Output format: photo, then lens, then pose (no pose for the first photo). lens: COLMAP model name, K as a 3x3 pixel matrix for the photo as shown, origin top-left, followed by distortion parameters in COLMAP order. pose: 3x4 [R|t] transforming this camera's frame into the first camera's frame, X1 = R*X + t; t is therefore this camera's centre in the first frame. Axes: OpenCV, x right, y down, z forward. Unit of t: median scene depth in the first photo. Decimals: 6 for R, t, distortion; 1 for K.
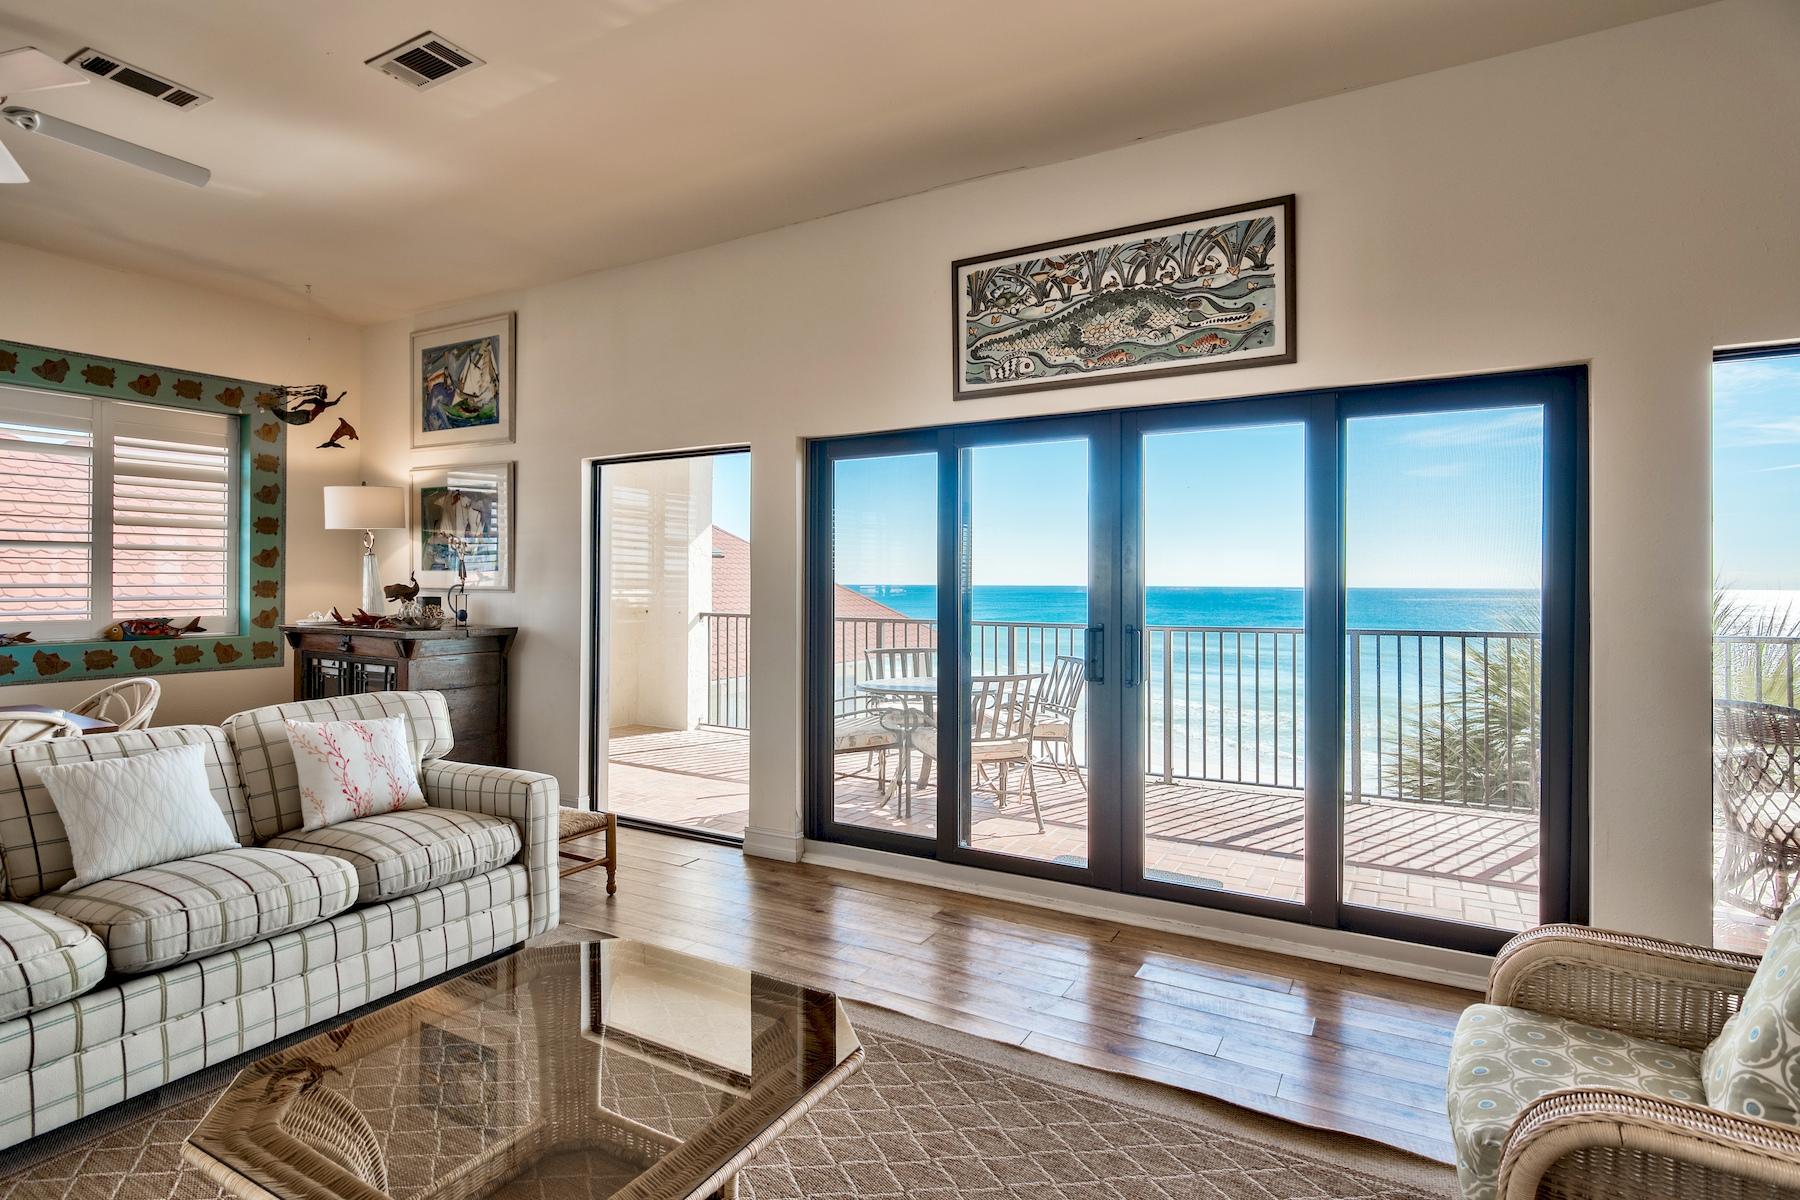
lens RADIAL K [[865.4, 0, 953.3], [0, 865.4, 582.8], [0, 0, 1]] dist [-0.001819, -0.000101]
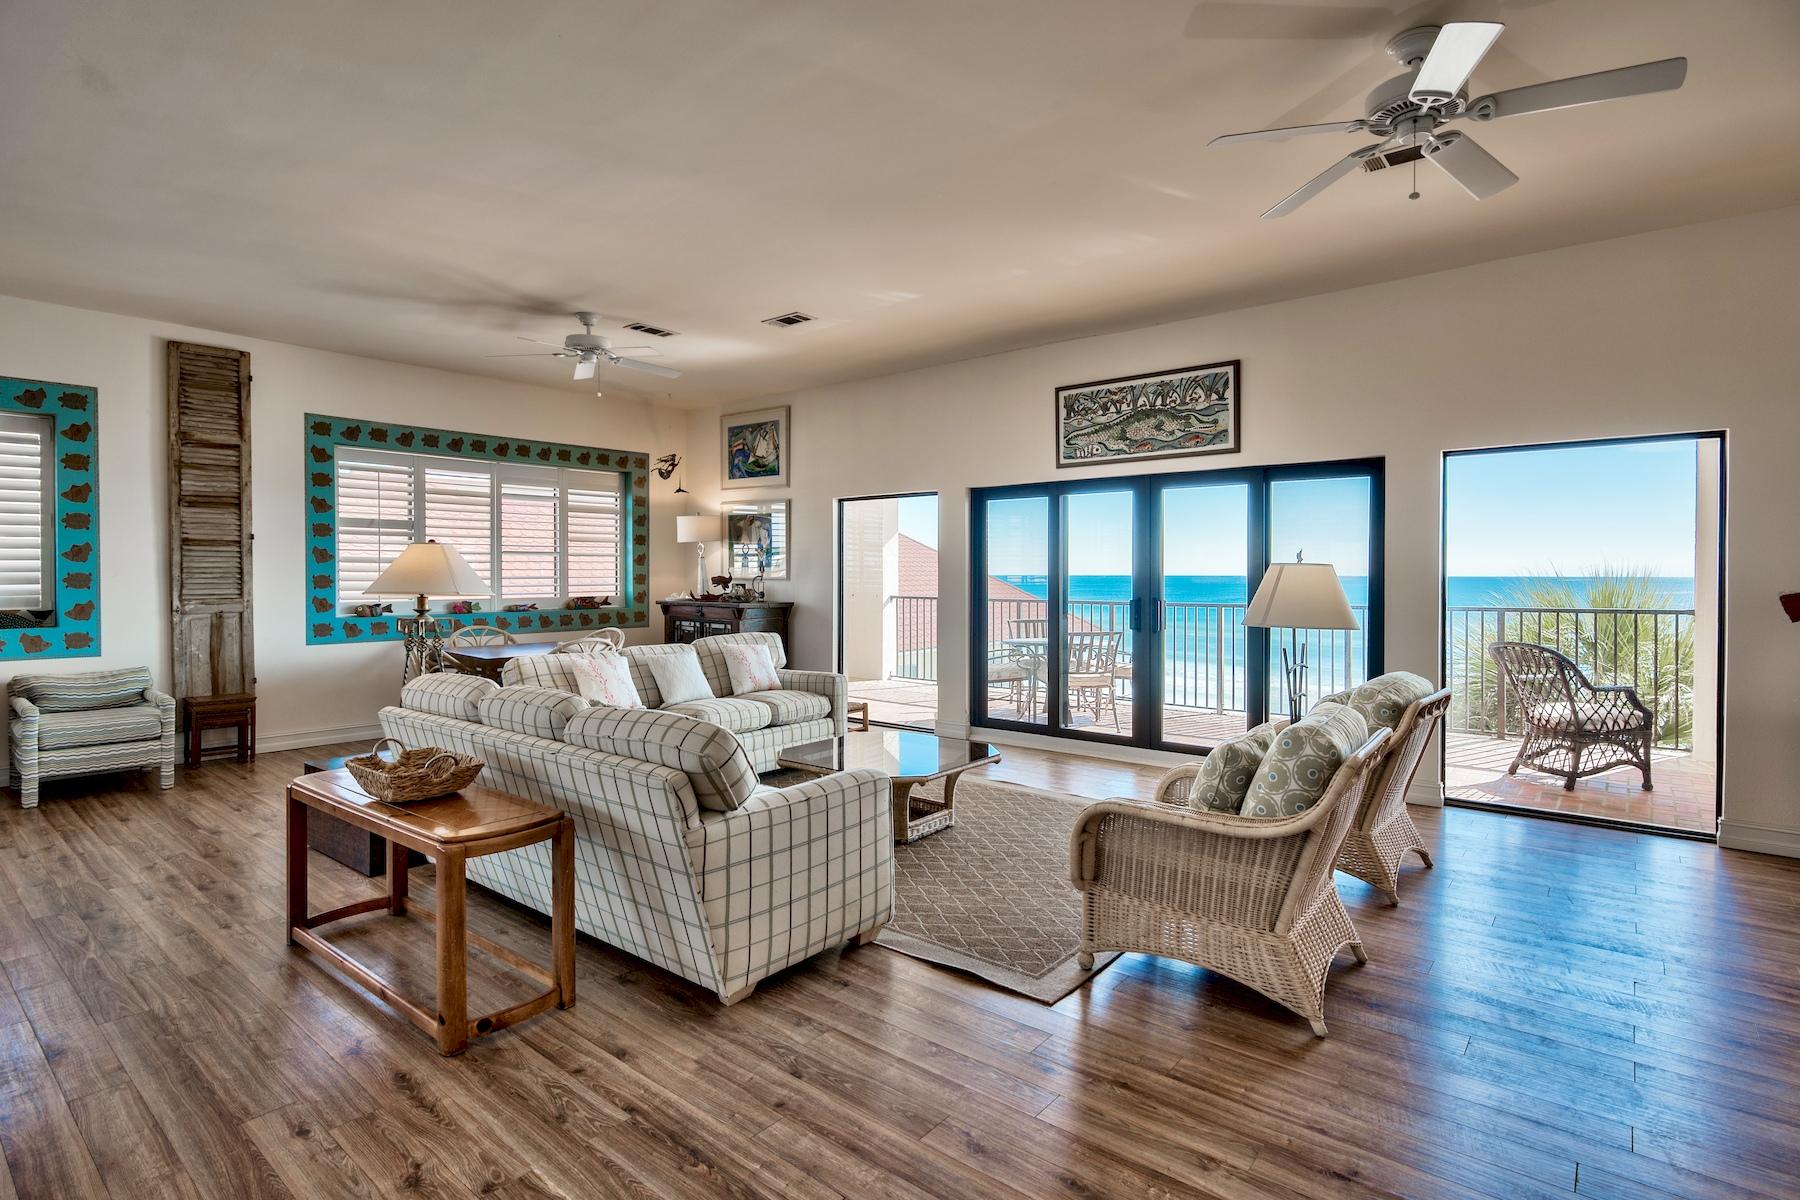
lens RADIAL K [[907.9, 0, 955.8], [0, 907.9, 589.6], [0, 0, 1]] dist [-0.000766, 0.000000]
pose [[0.985840, -0.000454, -0.167687, 0.093795], [0.003611, 0.999822, 0.018521, -0.002861], [0.167649, -0.018865, 0.985666, -0.728125]]
